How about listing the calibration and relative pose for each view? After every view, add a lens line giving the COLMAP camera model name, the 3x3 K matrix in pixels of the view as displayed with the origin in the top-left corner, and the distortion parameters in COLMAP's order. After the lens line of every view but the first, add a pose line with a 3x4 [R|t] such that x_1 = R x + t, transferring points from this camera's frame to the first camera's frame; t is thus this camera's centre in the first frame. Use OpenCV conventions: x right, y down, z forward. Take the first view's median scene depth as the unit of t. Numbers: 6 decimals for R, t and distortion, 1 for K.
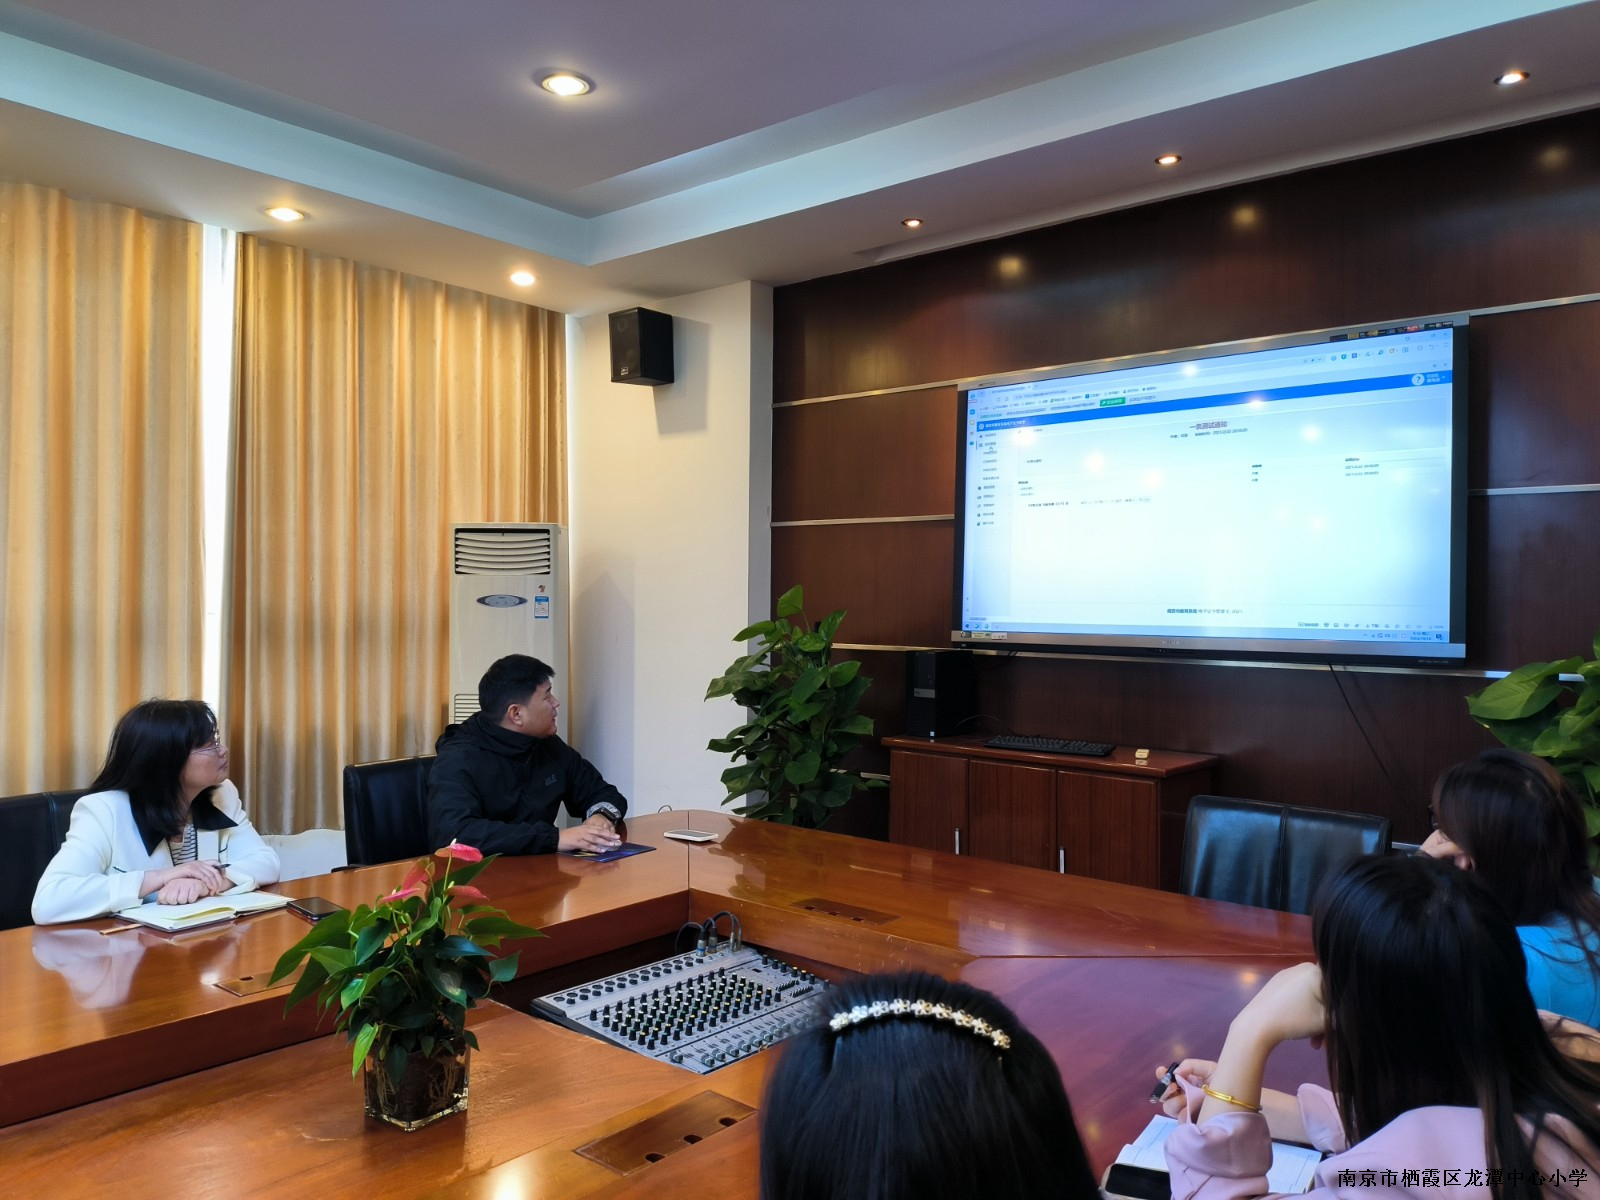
lens RADIAL K [[1153.2, 0, 800.0], [0, 1153.2, 600.0], [0, 0, 1]] dist [0.000037, -0.000985]
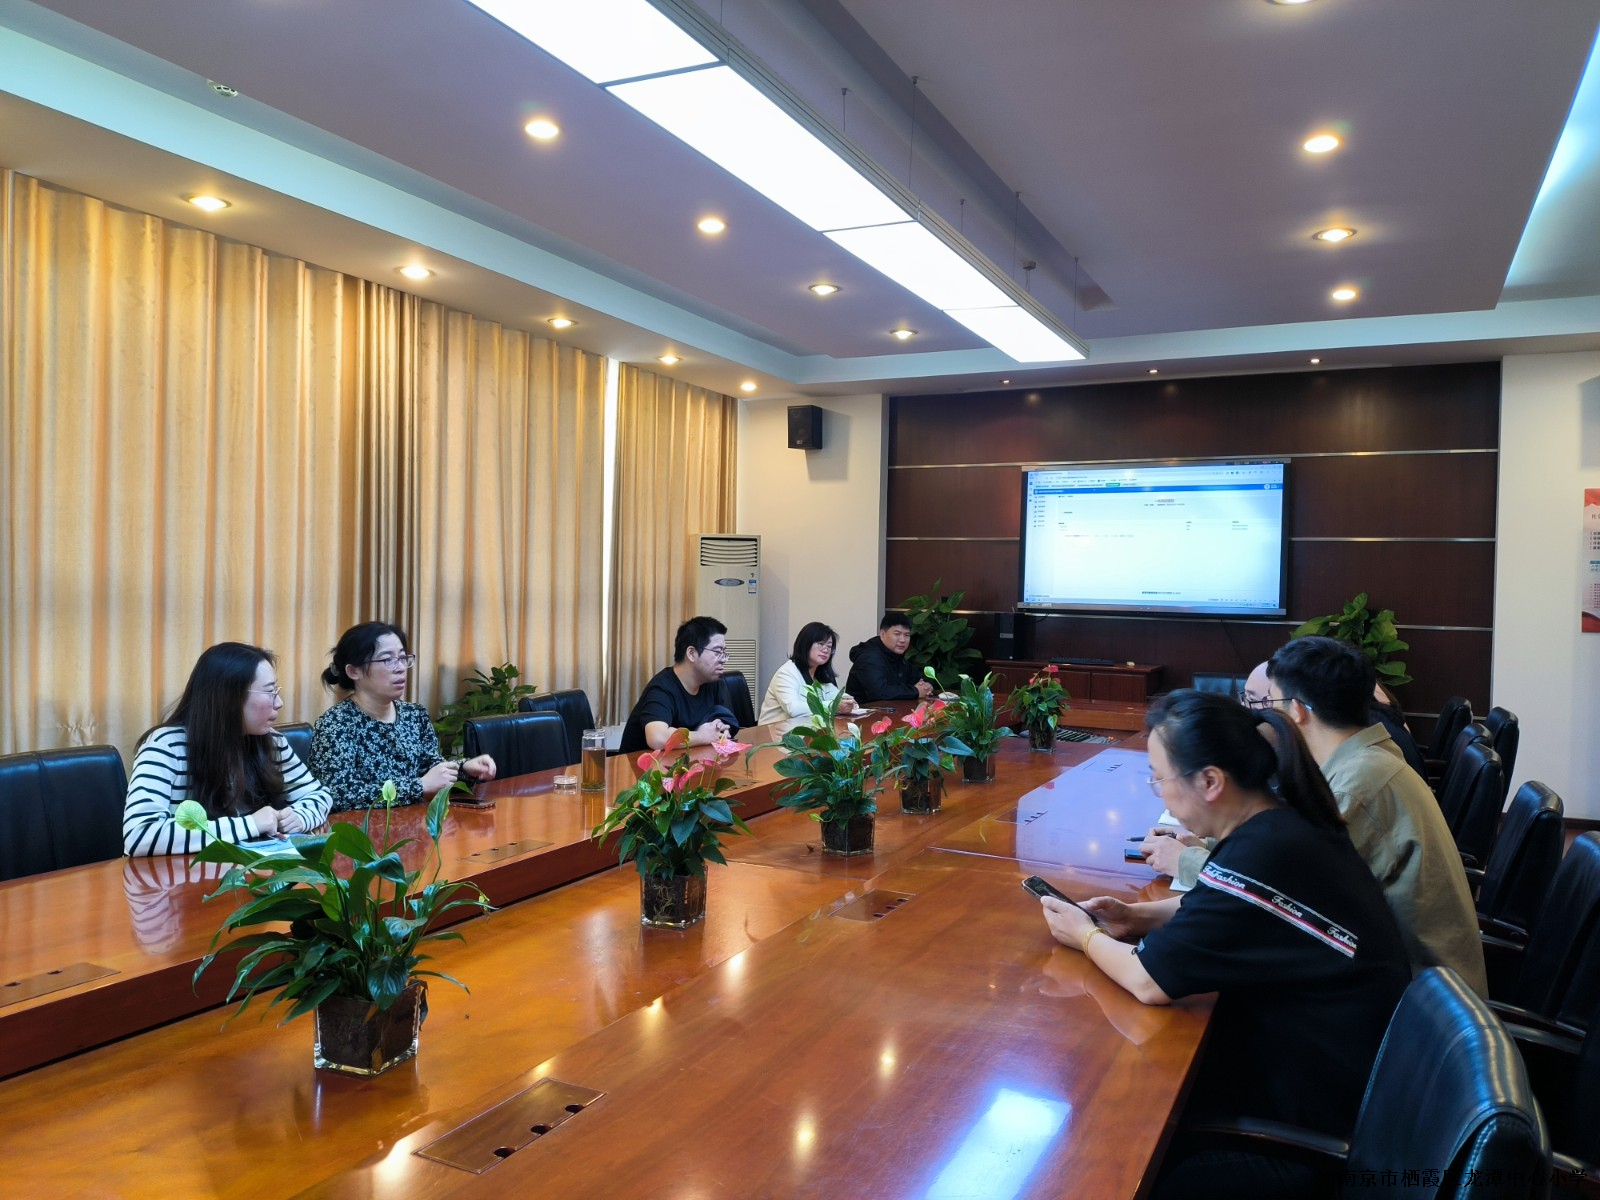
lens RADIAL K [[1173.8, 0, 800.0], [0, 1173.8, 600.0], [0, 0, 1]] dist [0.076623, -0.001541]
pose [[0.973896, 0.005981, 0.226914, -0.589606], [-0.011472, 0.999672, 0.022887, -0.014812], [-0.226703, -0.024892, 0.973646, -0.699488]]
